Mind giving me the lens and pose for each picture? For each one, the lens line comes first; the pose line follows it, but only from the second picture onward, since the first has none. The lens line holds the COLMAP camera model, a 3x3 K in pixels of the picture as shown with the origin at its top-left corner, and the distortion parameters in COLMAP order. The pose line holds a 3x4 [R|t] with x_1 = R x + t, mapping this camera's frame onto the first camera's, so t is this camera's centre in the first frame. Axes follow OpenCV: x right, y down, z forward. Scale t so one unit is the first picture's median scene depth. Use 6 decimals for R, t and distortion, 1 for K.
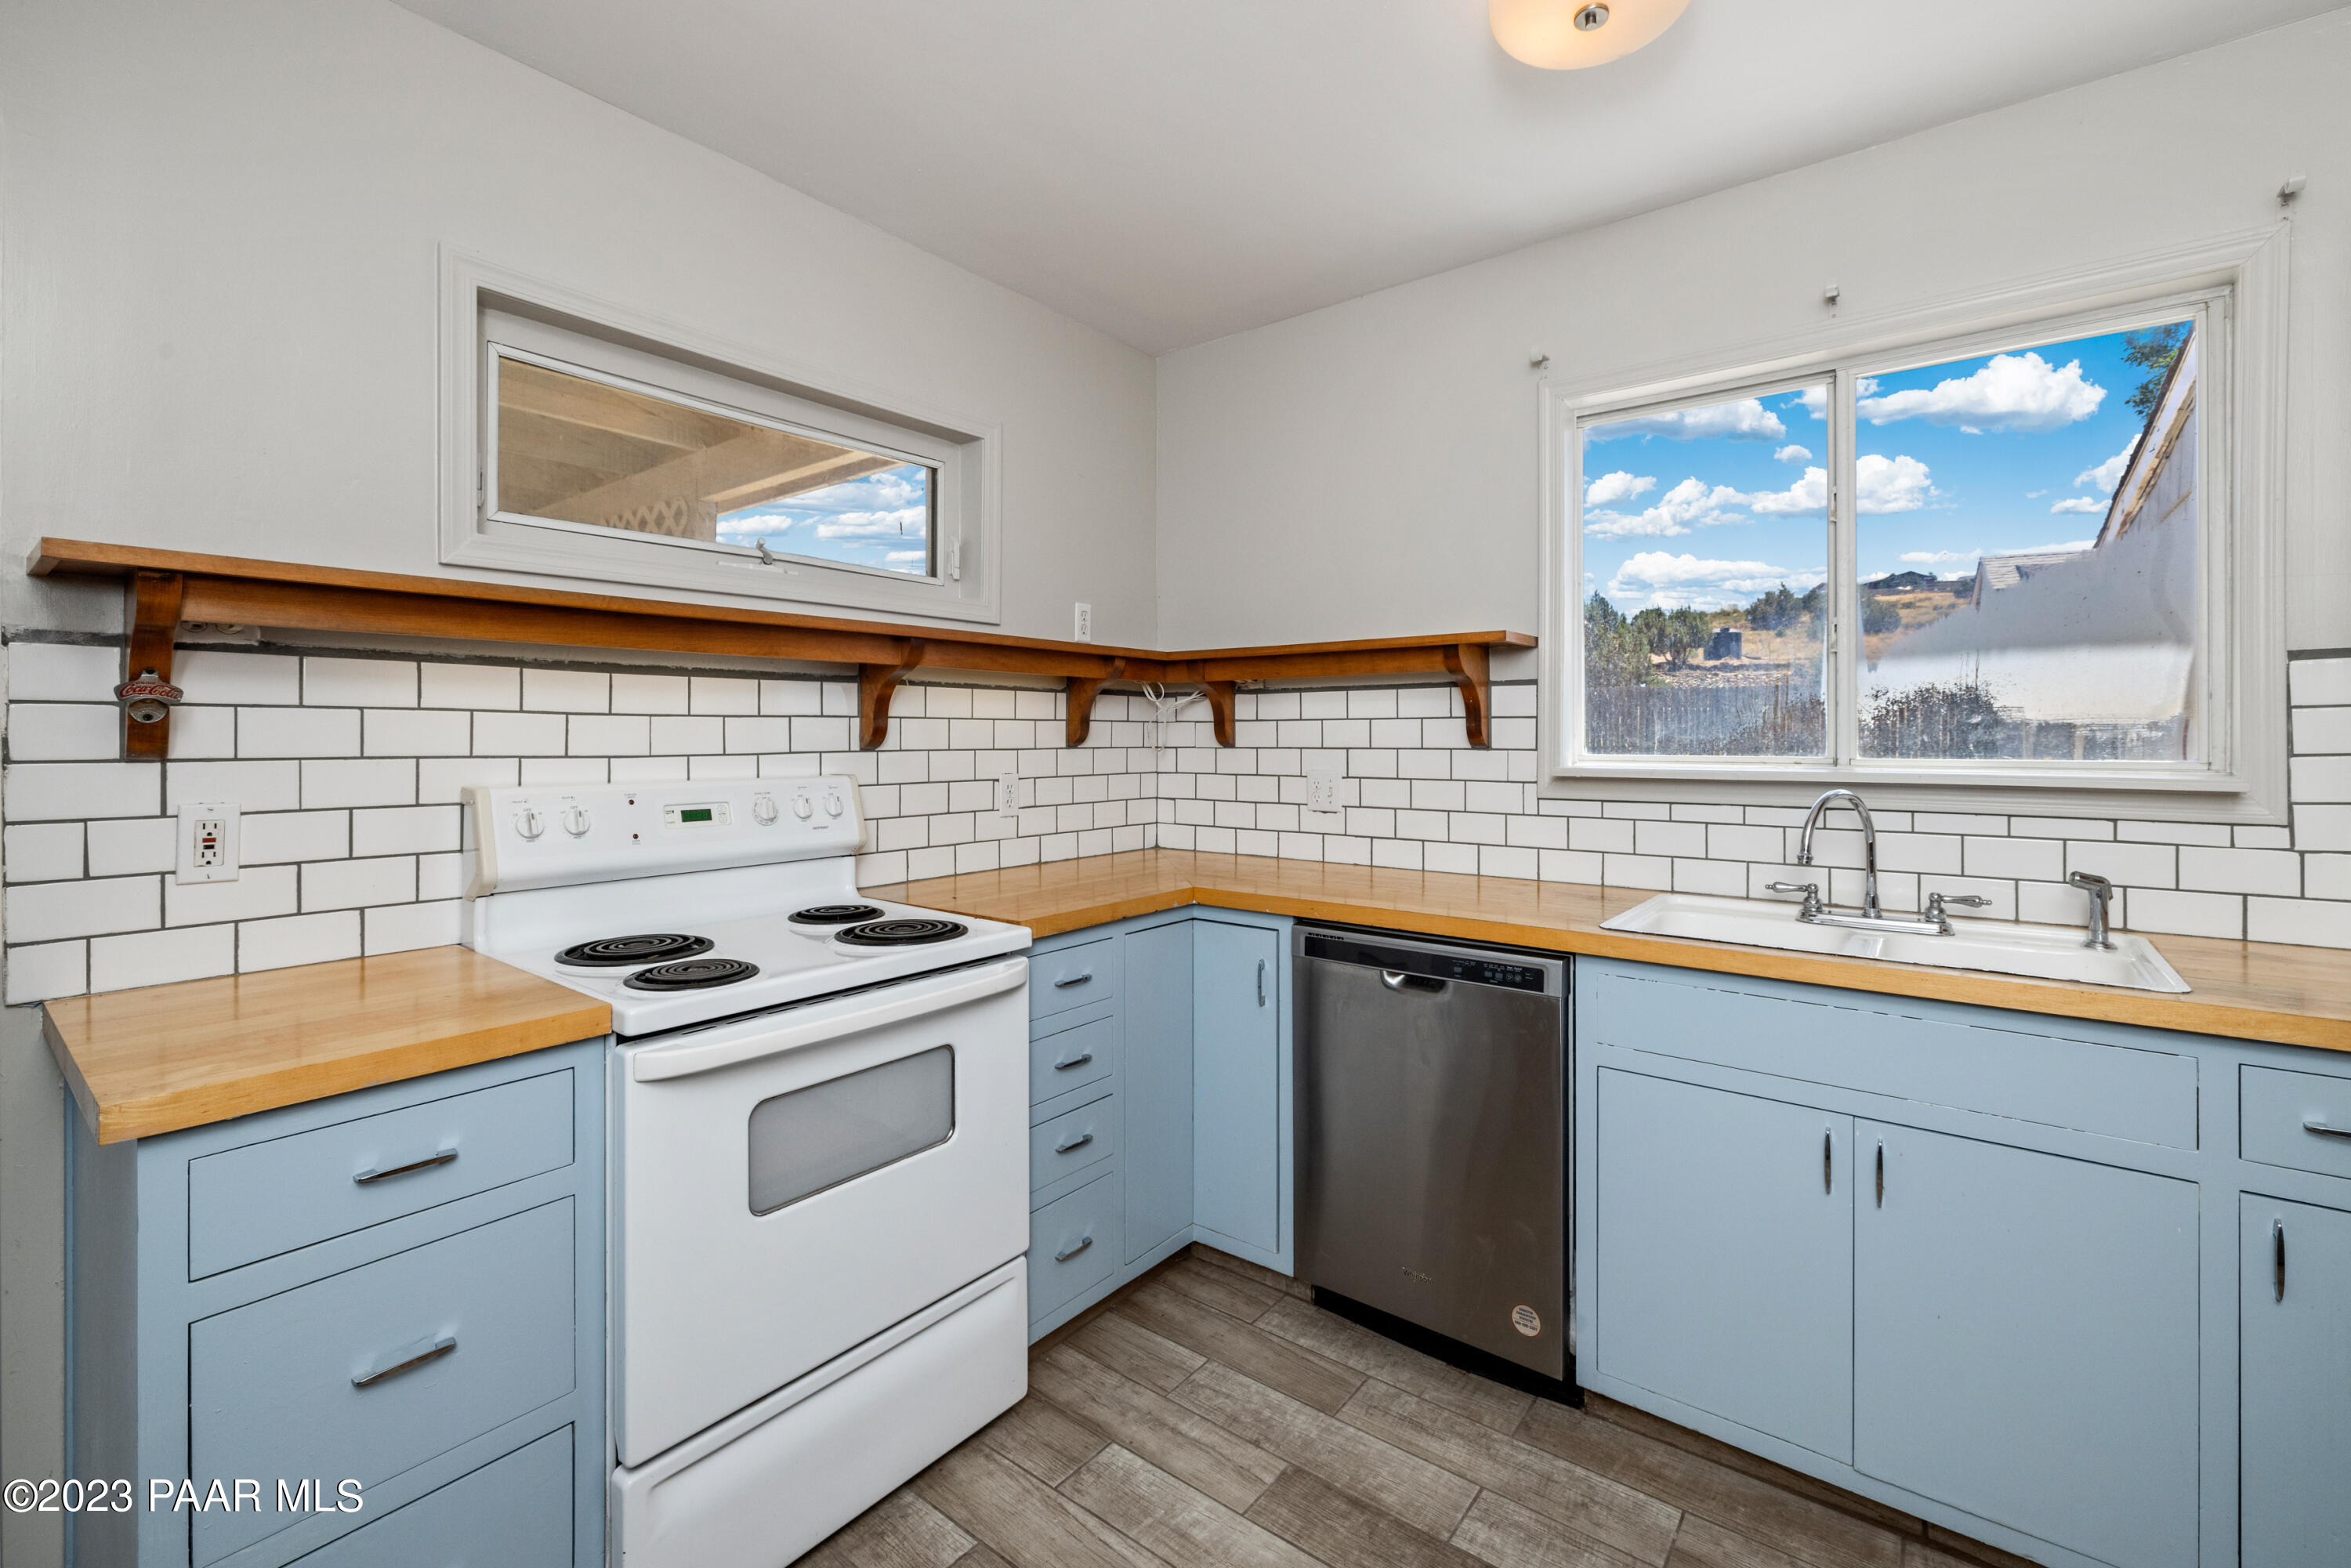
lens RADIAL K [[1012.8, 0, 1143.8], [0, 1012.8, 726.5], [0, 0, 1]] dist [-0.003913, -0.000539]
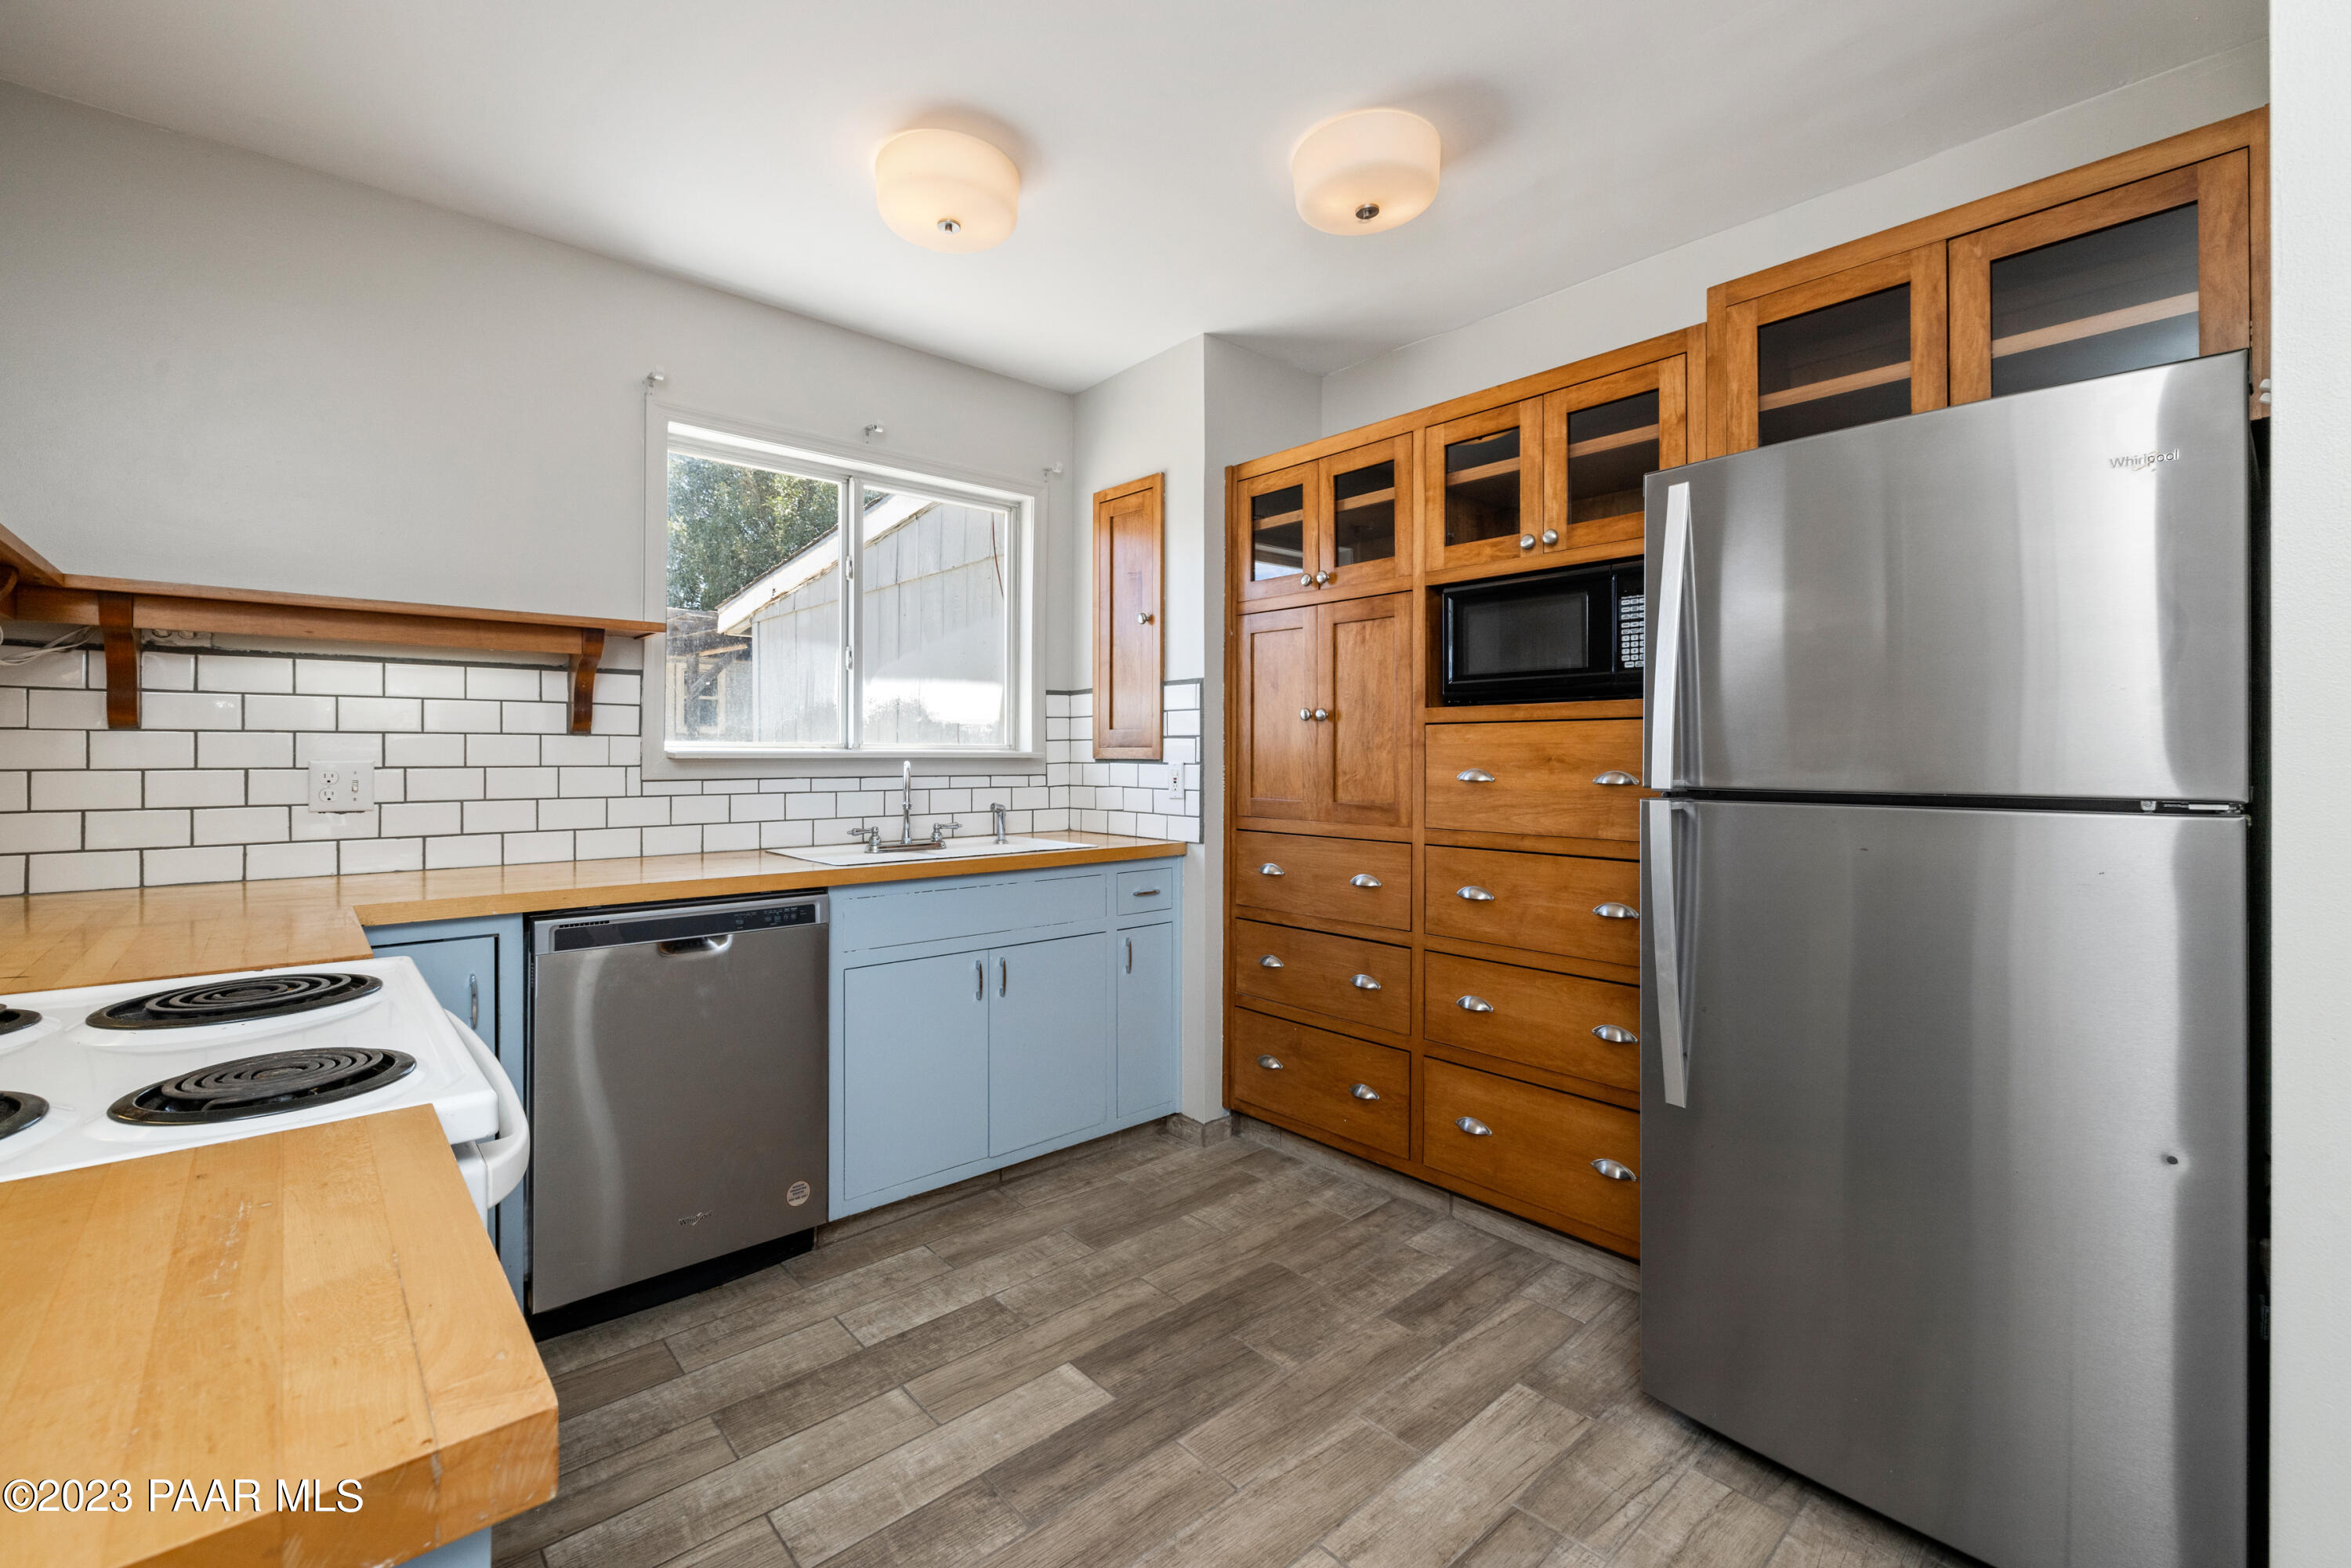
lens RADIAL K [[993.0, 0, 1189.2], [0, 993.0, 736.1], [0, 0, 1]] dist [-0.001528, -0.000230]
pose [[0.158922, 0.014192, 0.987189, -0.617329], [-0.018383, 0.999766, -0.011413, 0.027542], [-0.987120, -0.016334, 0.159146, 0.283685]]
